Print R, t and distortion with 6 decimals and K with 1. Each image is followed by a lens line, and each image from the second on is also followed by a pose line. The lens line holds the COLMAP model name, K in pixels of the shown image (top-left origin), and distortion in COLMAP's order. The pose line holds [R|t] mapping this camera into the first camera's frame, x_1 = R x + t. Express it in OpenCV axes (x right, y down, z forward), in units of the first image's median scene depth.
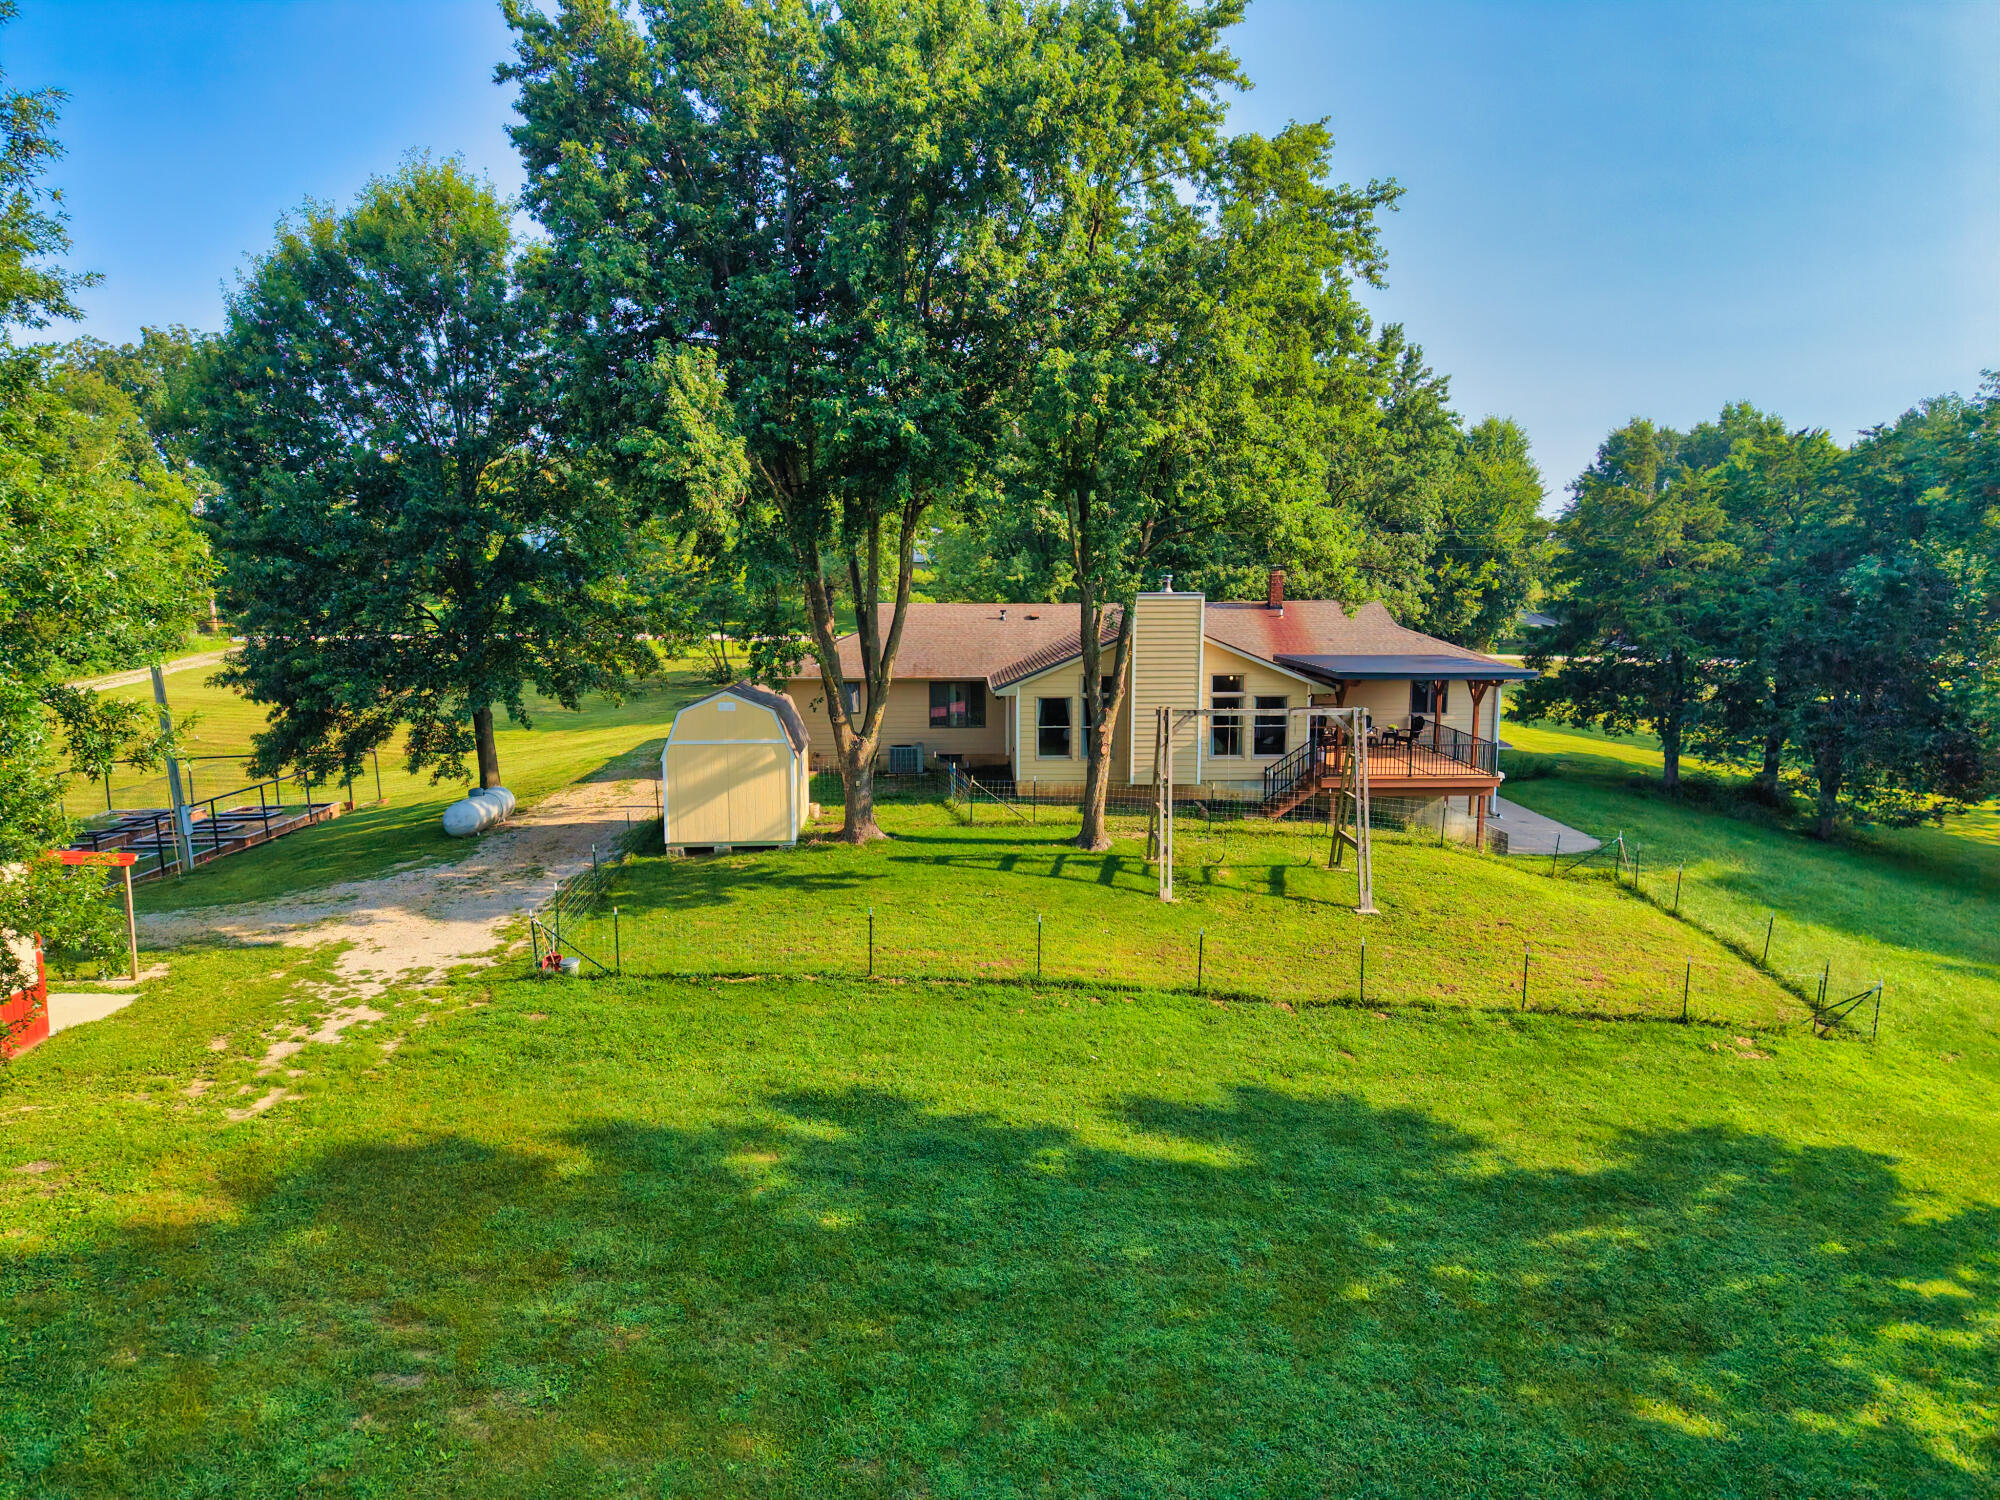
lens RADIAL K [[1368.9, 0, 1000.0], [0, 1368.9, 750.0], [0, 0, 1]] dist [0.155395, -0.356359]
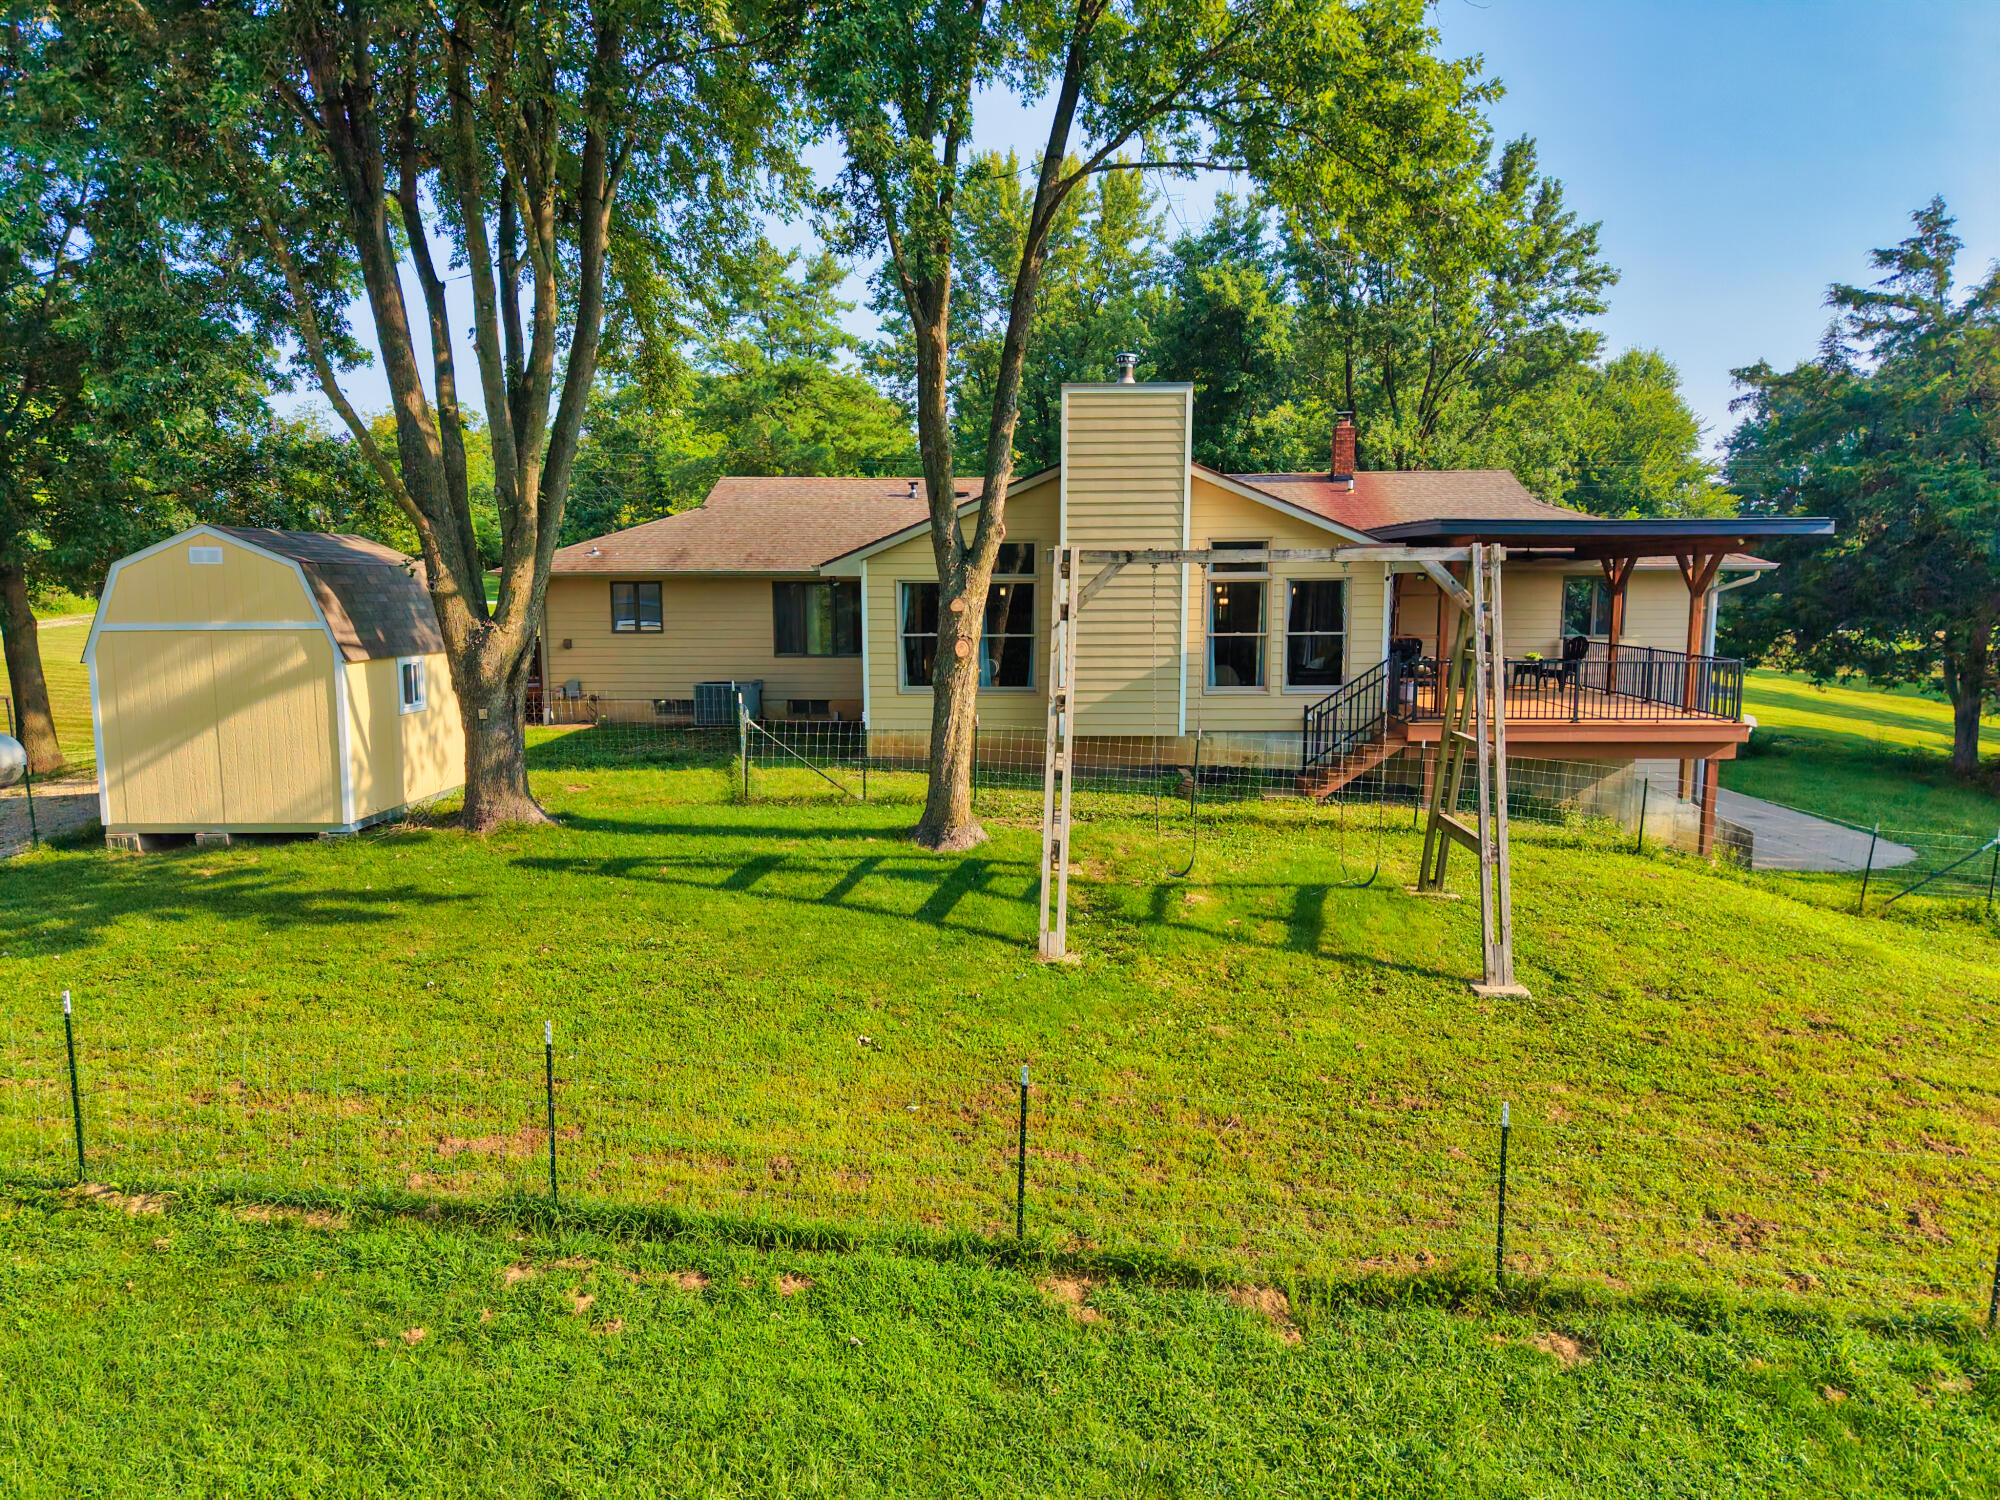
lens RADIAL K [[1366.5, 0, 1000.0], [0, 1366.5, 750.0], [0, 0, 1]] dist [0.053540, -0.042638]
pose [[0.997389, 0.007183, -0.071860, 0.124417], [-0.007970, 0.999911, -0.010672, 0.041422], [0.071776, 0.011217, 0.997358, 0.499879]]
